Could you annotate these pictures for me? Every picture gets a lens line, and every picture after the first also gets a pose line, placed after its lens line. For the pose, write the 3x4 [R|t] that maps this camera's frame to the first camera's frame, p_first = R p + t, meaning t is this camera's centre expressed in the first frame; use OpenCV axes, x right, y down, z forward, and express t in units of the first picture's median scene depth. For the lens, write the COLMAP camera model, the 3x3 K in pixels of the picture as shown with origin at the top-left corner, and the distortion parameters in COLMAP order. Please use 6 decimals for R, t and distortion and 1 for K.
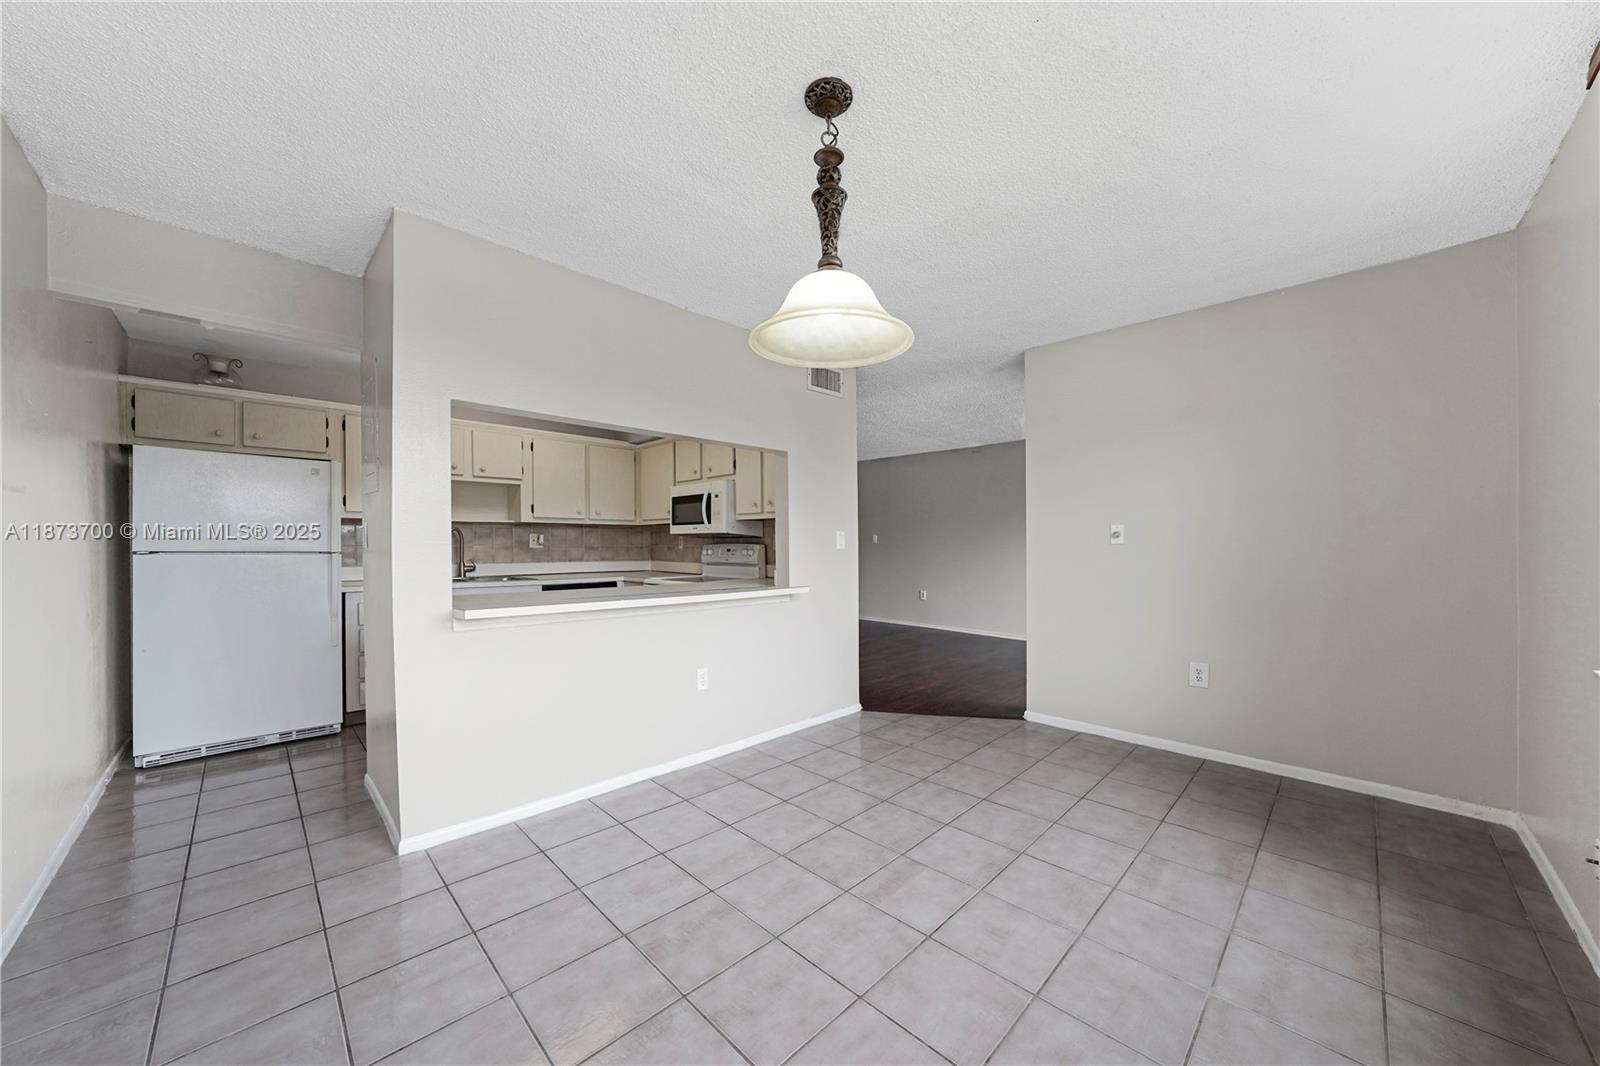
lens RADIAL K [[562.1, 0, 800.8], [0, 562.1, 564.5], [0, 0, 1]] dist [-0.000224, 0.000058]
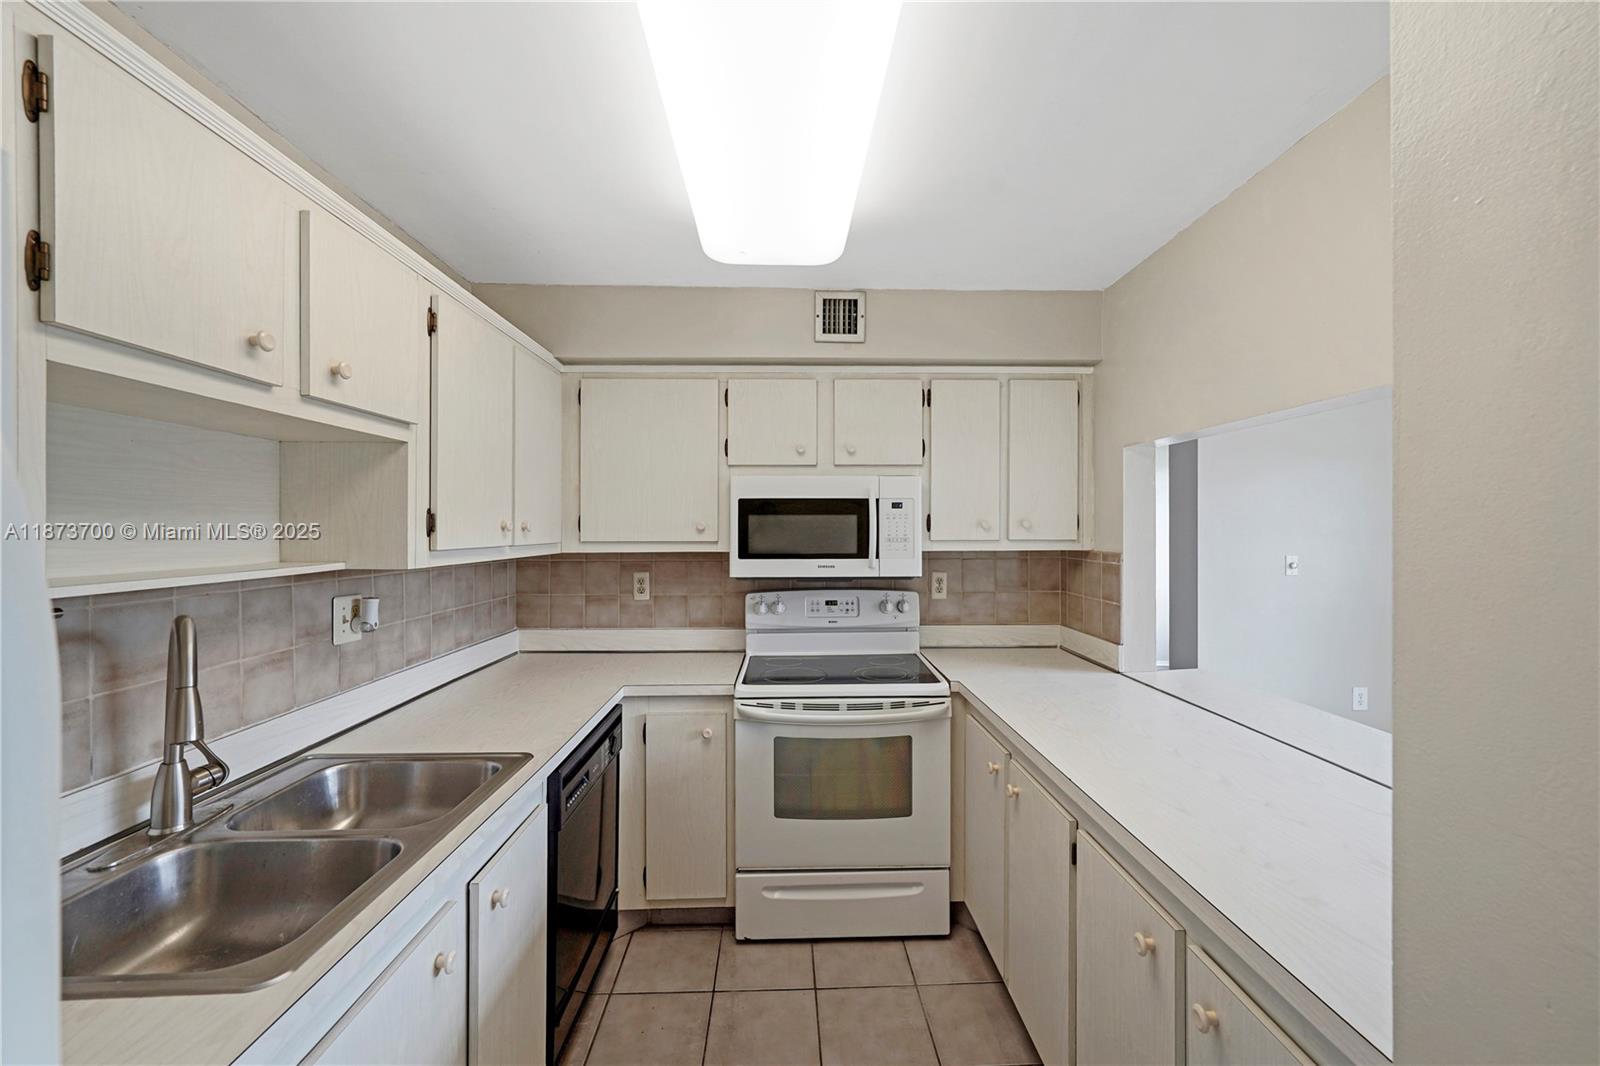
lens RADIAL K [[647.0, 0, 804.3], [0, 647.0, 539.0], [0, 0, 1]] dist [-0.003490, -0.000115]
pose [[0.686111, -0.011827, 0.727400, -0.580566], [0.030785, 0.999444, -0.012788, -0.077761], [-0.726845, 0.031167, 0.686094, 0.593320]]
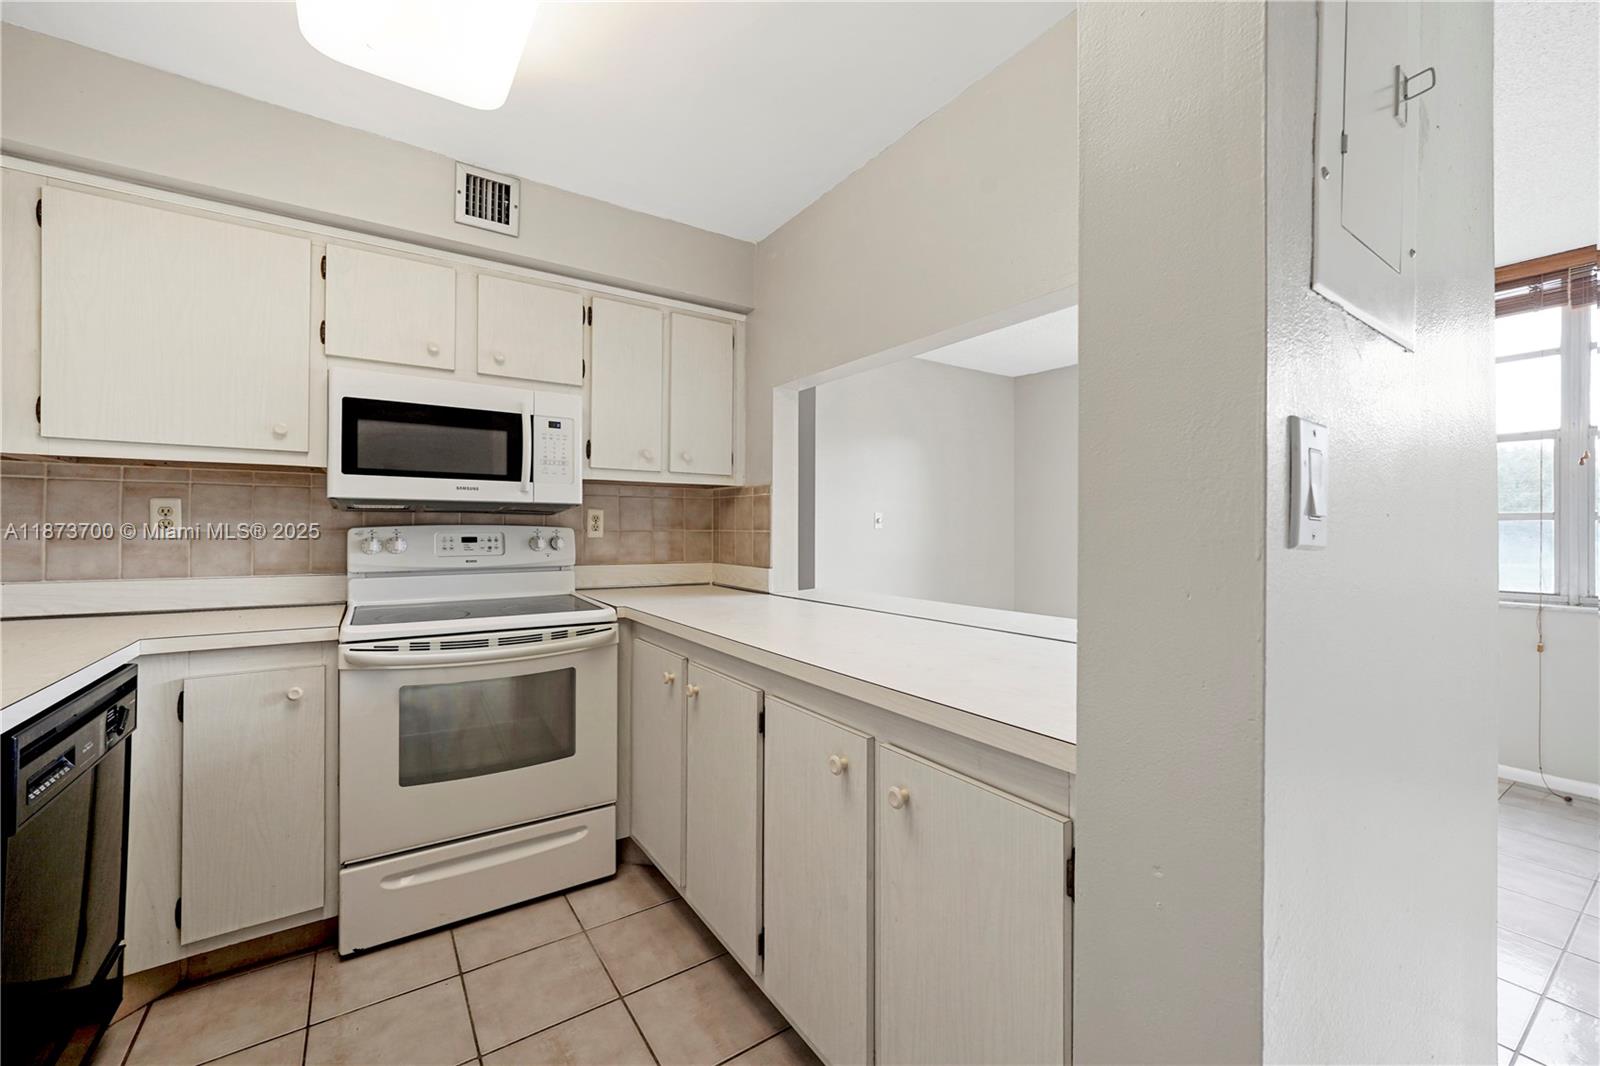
lens RADIAL K [[641.9, 0, 800.0], [0, 641.9, 533.0], [0, 0, 1]] dist [-0.012625, 0.007263]
pose [[0.192236, -0.005039, 0.981336, -0.577249], [0.031196, 0.999513, -0.000979, -0.021925], [-0.980853, 0.030801, 0.192299, 0.632164]]
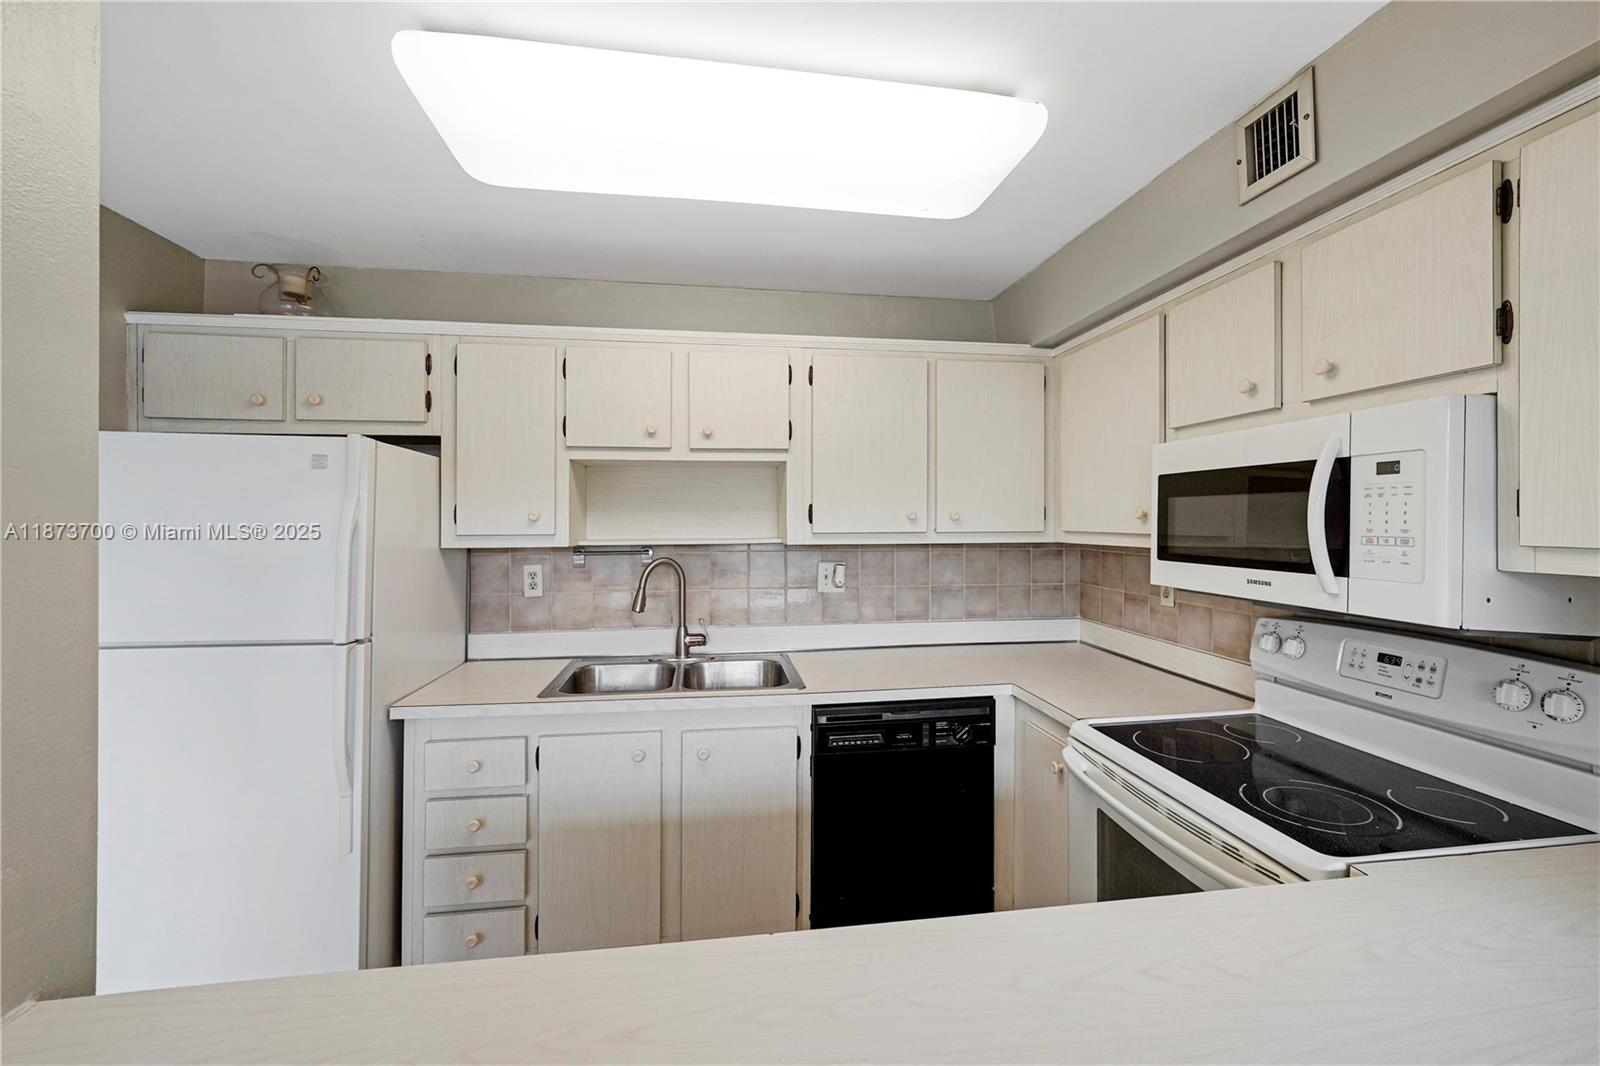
lens RADIAL K [[650.3, 0, 809.7], [0, 650.3, 520.3], [0, 0, 1]] dist [-0.001482, -0.000050]
pose [[0.806806, 0.000200, -0.590817, -0.167931], [-0.021159, 0.999368, -0.028555, -0.077570], [0.590438, 0.035539, 0.806300, 0.567688]]
